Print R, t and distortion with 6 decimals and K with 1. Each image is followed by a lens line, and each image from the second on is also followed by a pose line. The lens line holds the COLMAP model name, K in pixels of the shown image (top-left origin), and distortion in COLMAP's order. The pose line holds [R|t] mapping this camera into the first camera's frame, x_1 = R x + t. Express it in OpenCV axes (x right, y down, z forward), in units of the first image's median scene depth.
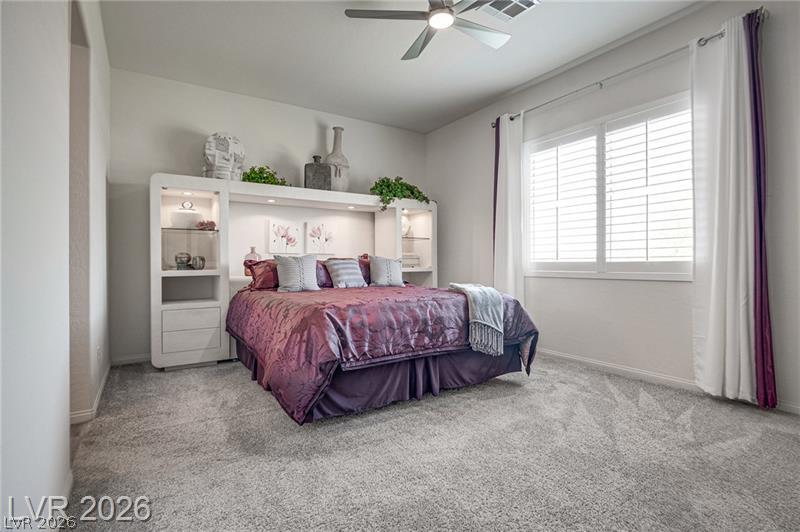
lens RADIAL K [[393.0, 0, 400.0], [0, 393.0, 266.0], [0, 0, 1]] dist [-0.003299, -0.000676]
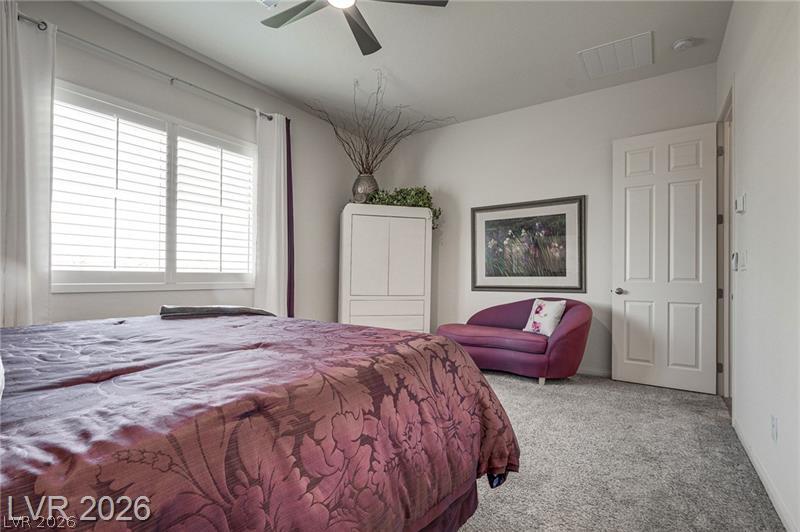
lens RADIAL K [[391.5, 0, 398.9], [0, 391.5, 273.3], [0, 0, 1]] dist [-0.000446, -0.000417]
pose [[-0.383671, 0.005527, 0.923453, -0.540733], [-0.006615, 0.999940, -0.008733, -0.003467], [-0.923446, -0.009459, -0.383612, 0.851193]]
